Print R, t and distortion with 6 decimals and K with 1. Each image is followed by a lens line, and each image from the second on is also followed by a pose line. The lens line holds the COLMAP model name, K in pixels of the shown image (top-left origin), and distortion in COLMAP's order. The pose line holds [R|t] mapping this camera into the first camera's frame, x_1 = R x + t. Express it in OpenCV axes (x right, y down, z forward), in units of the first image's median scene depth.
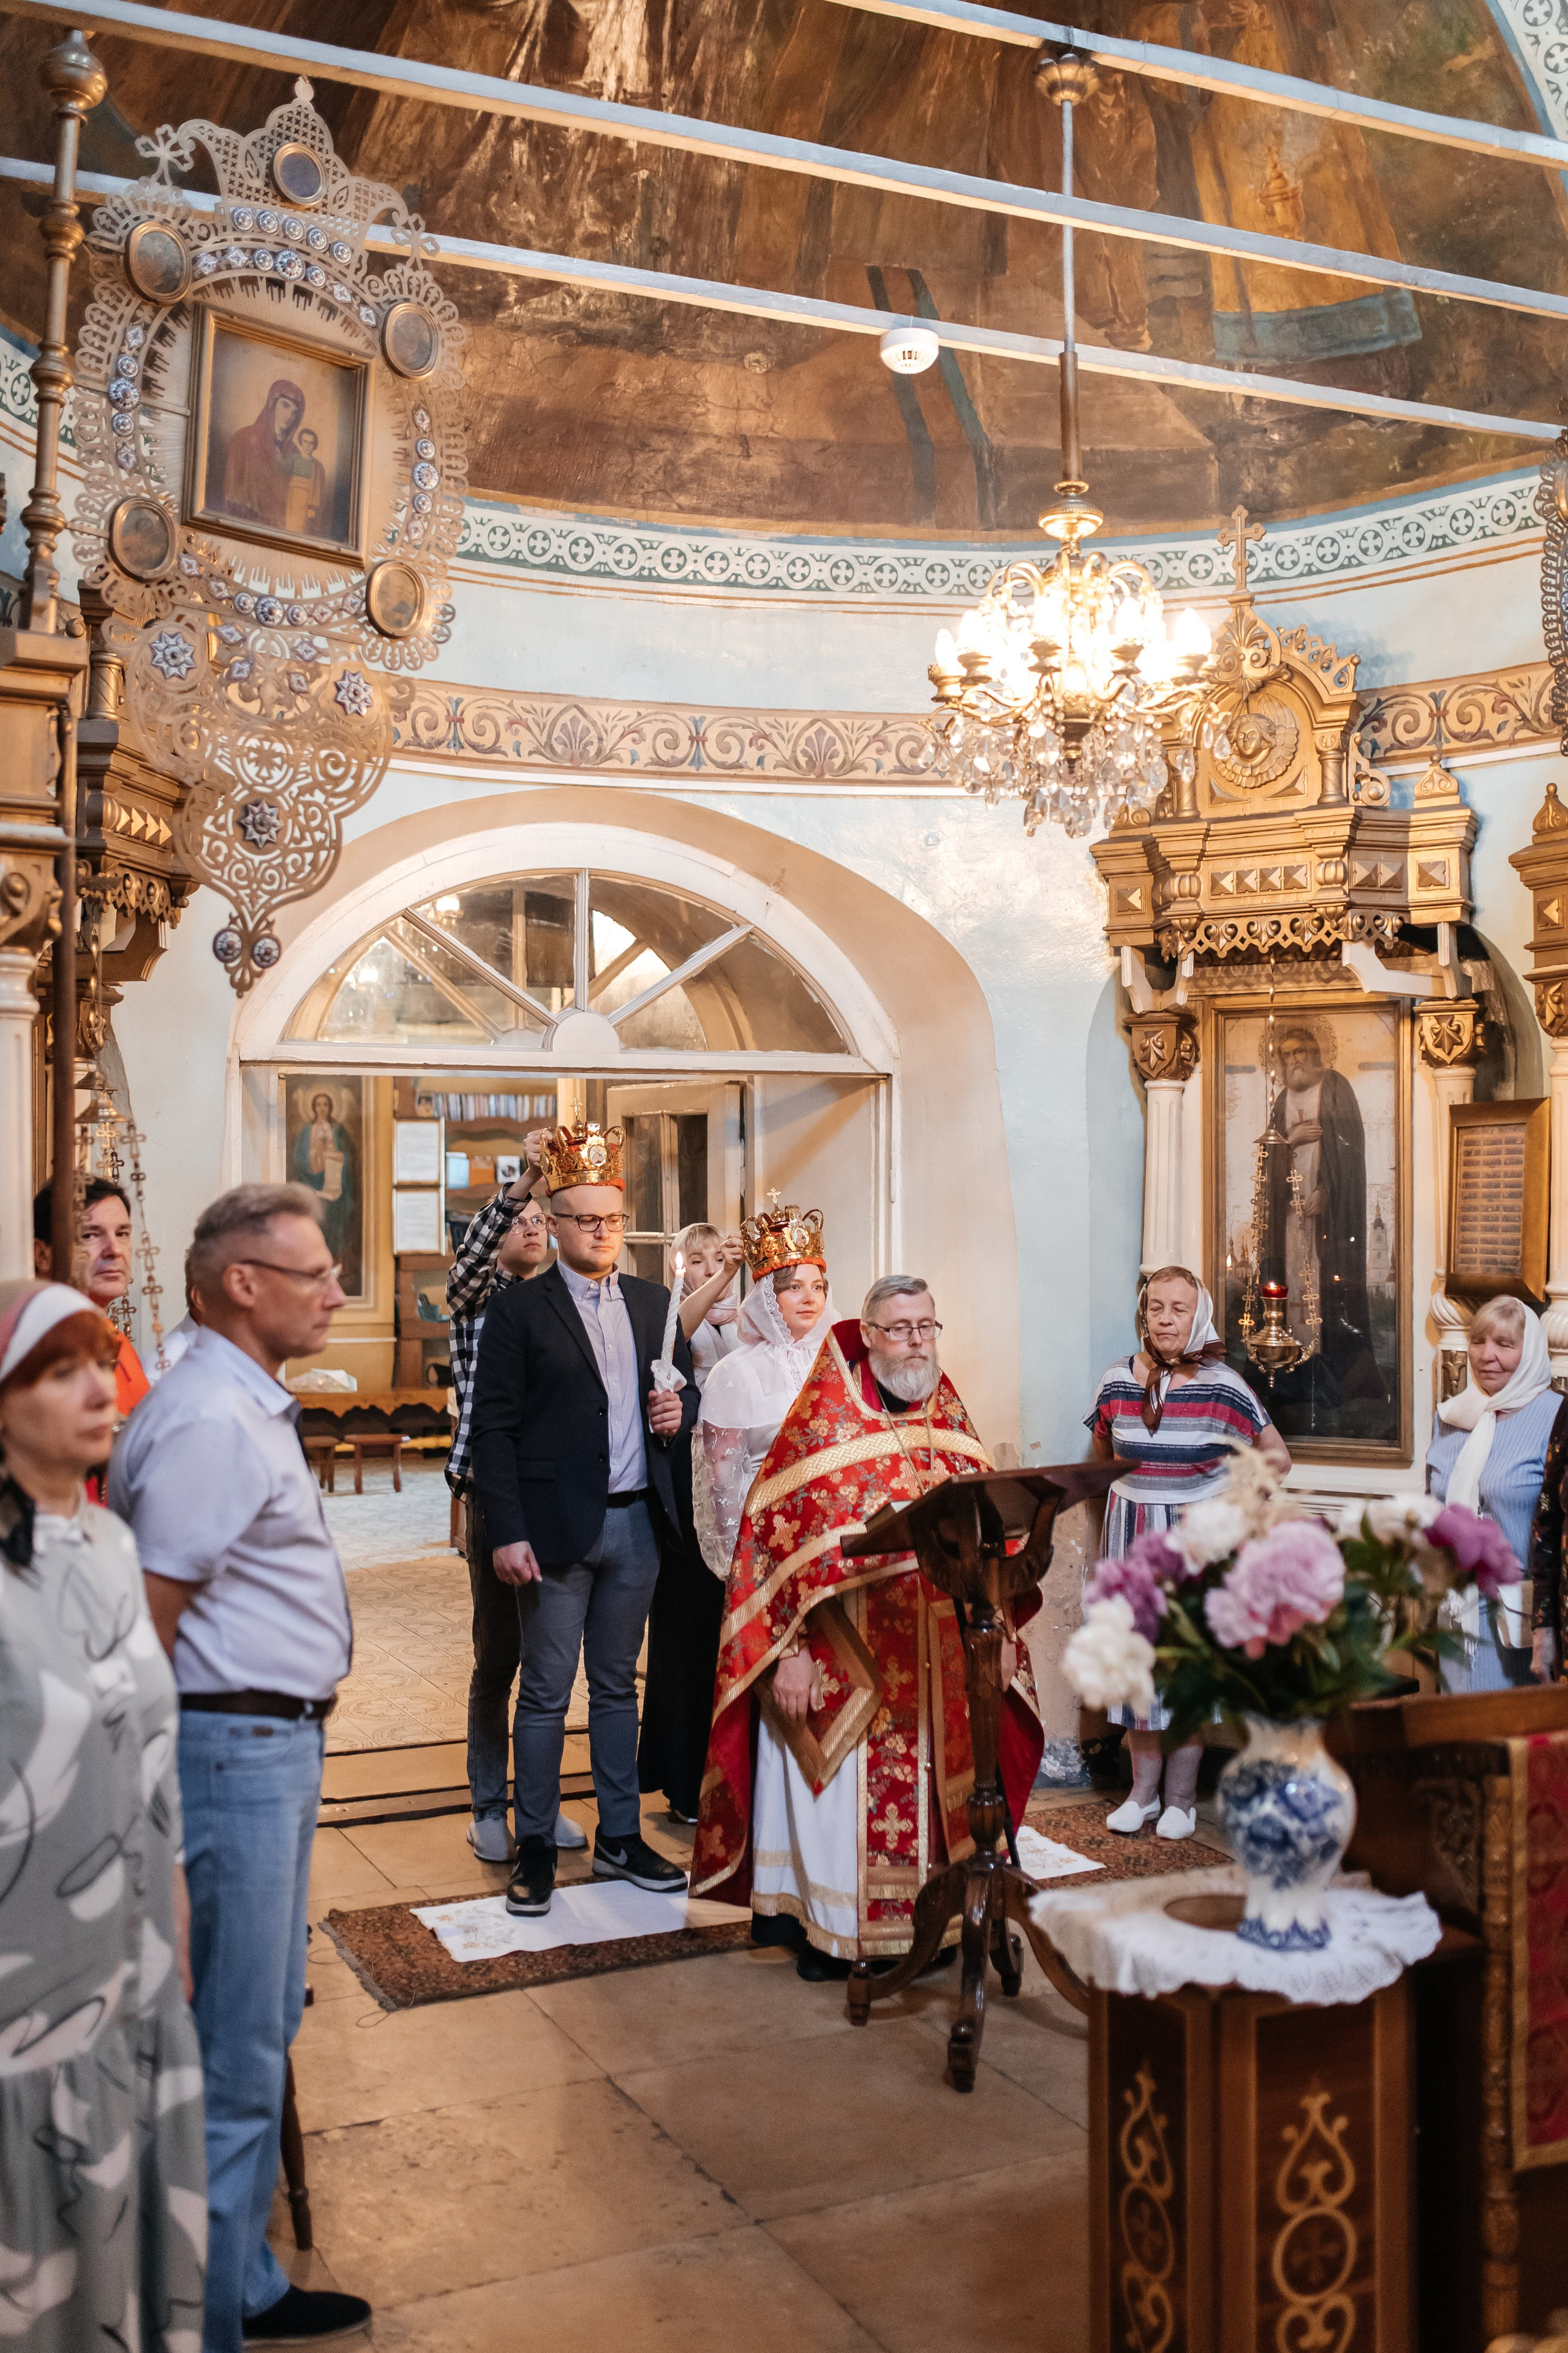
lens RADIAL K [[2243.7, 0, 784.0], [0, 2243.7, 1176.5], [0, 0, 1]] dist [-0.008301, -0.000110]
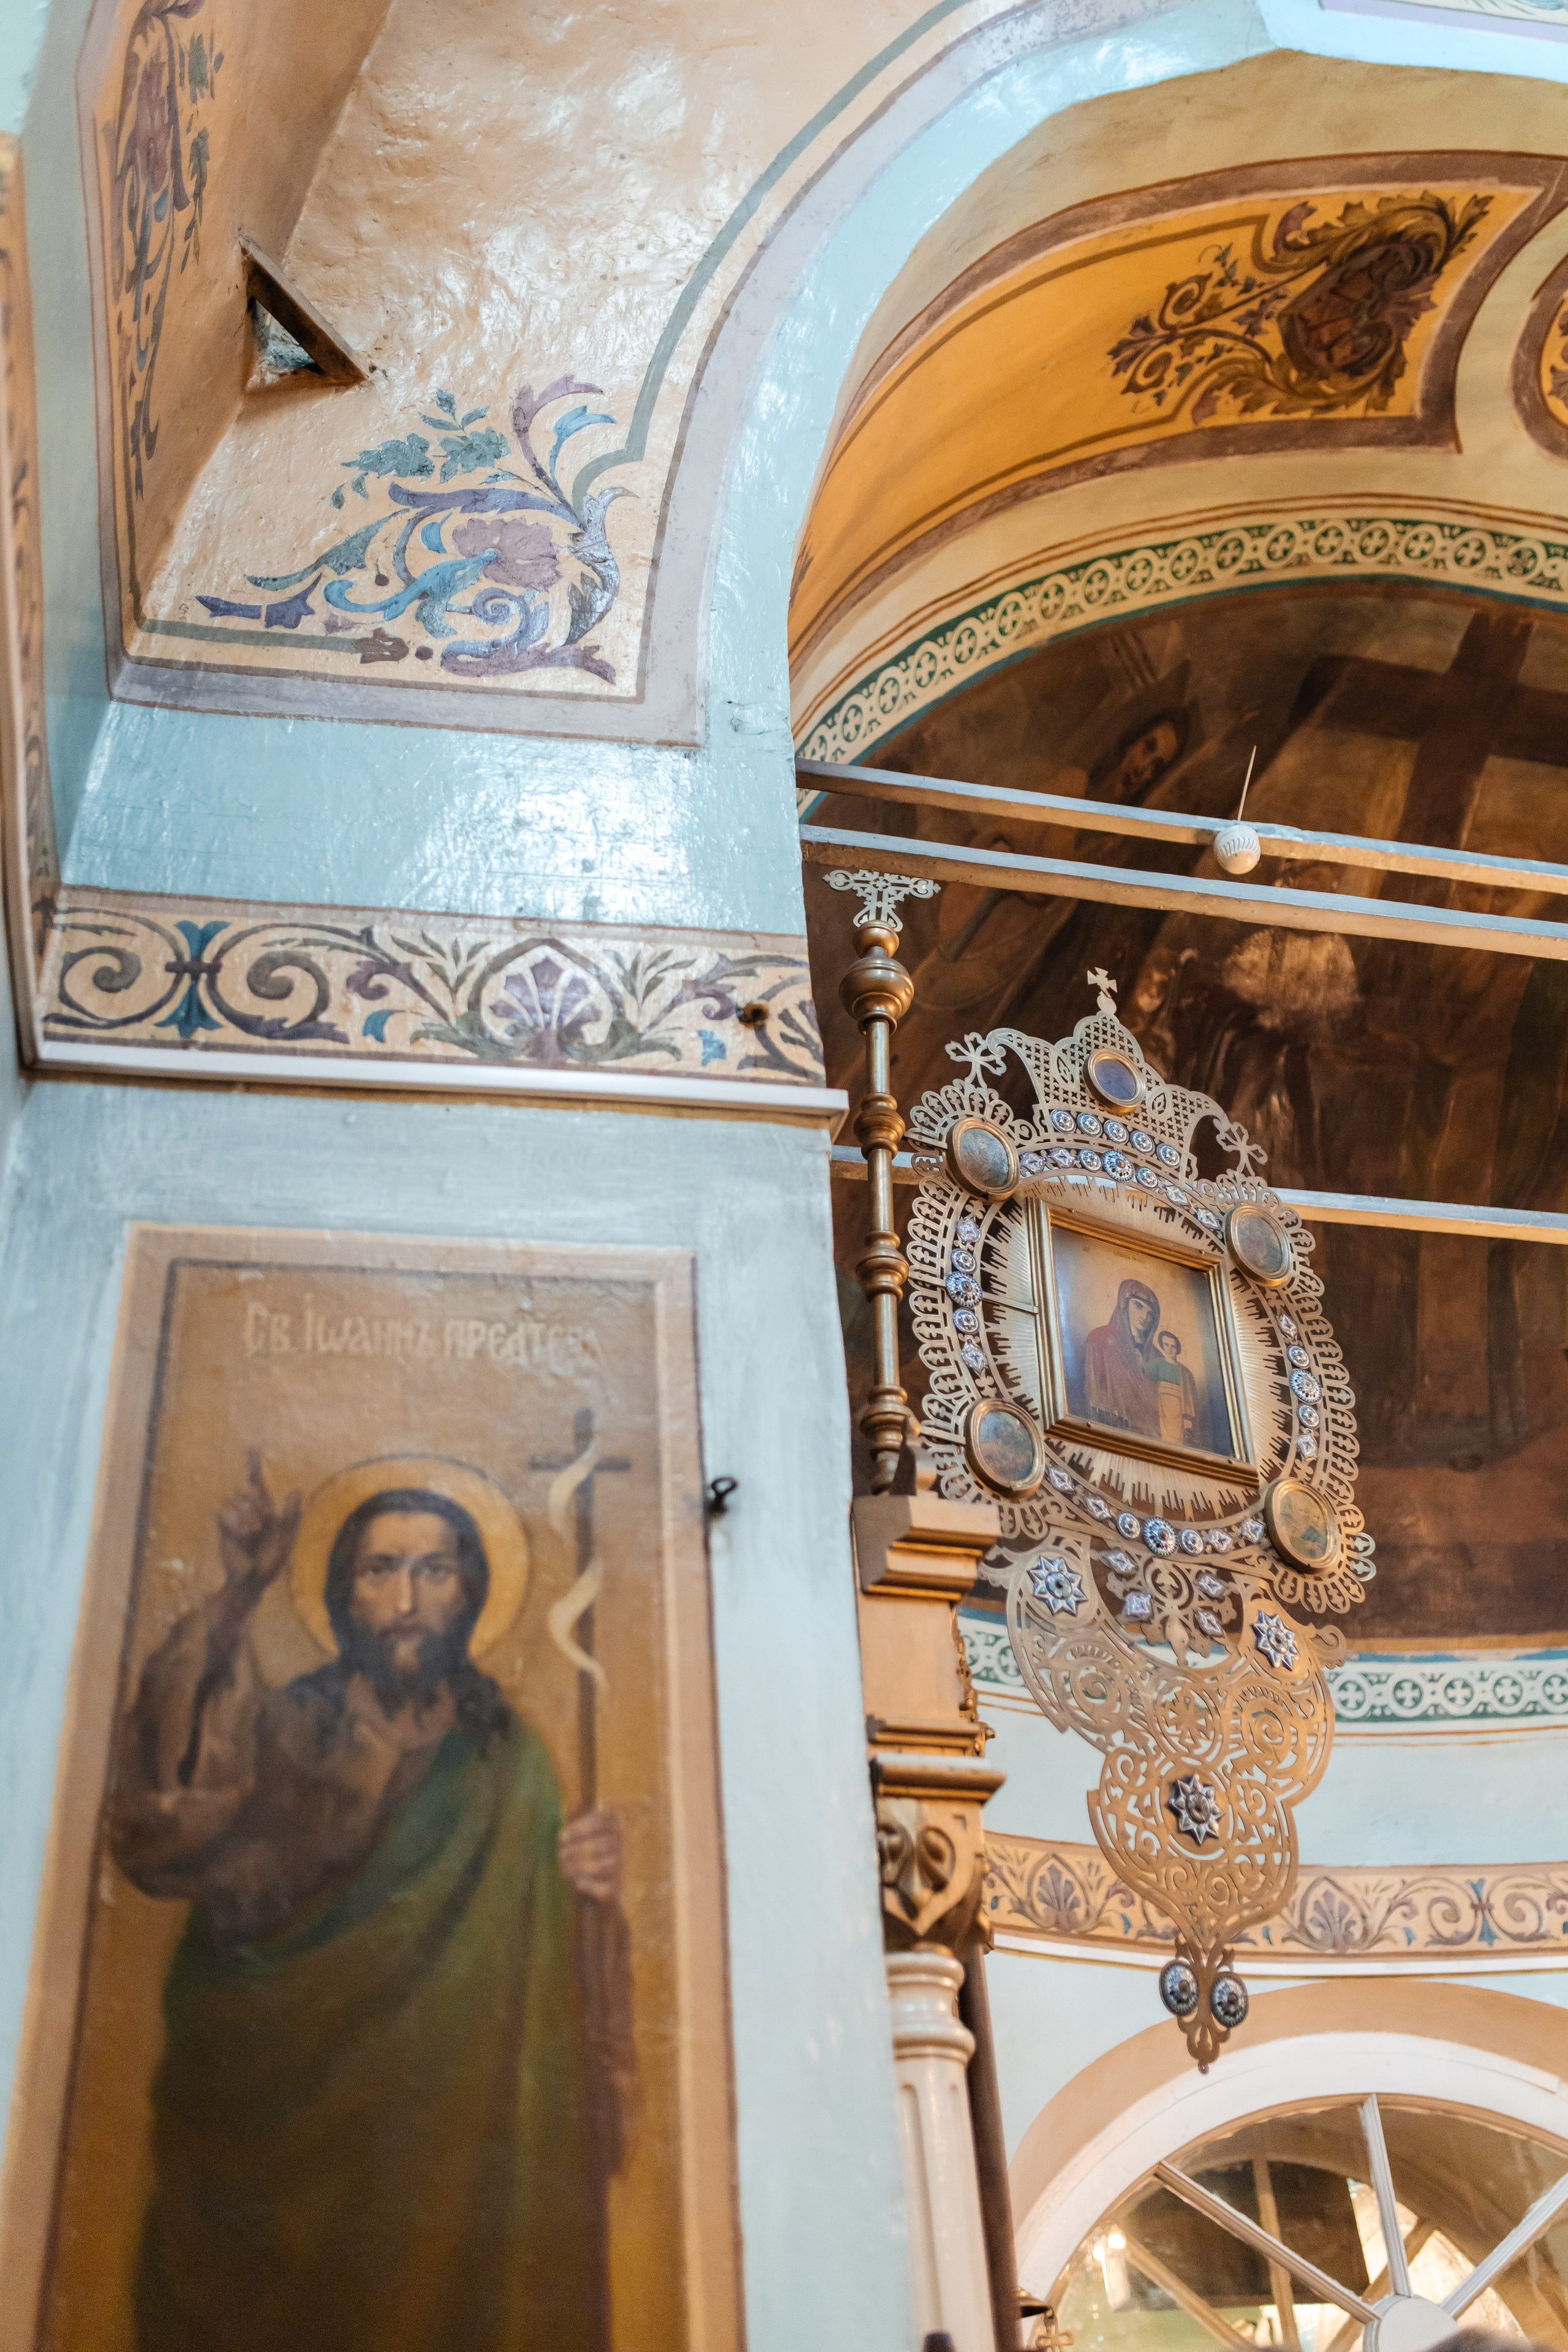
lens RADIAL K [[2242.9, 0, 784.0], [0, 2242.9, 1176.0], [0, 0, 1]] dist [-0.008301, -0.000110]
pose [[0.975652, -0.167282, -0.141845, -0.224575], [0.053804, 0.809524, -0.584615, 0.084442], [0.212623, 0.562749, 0.798815, 0.299230]]
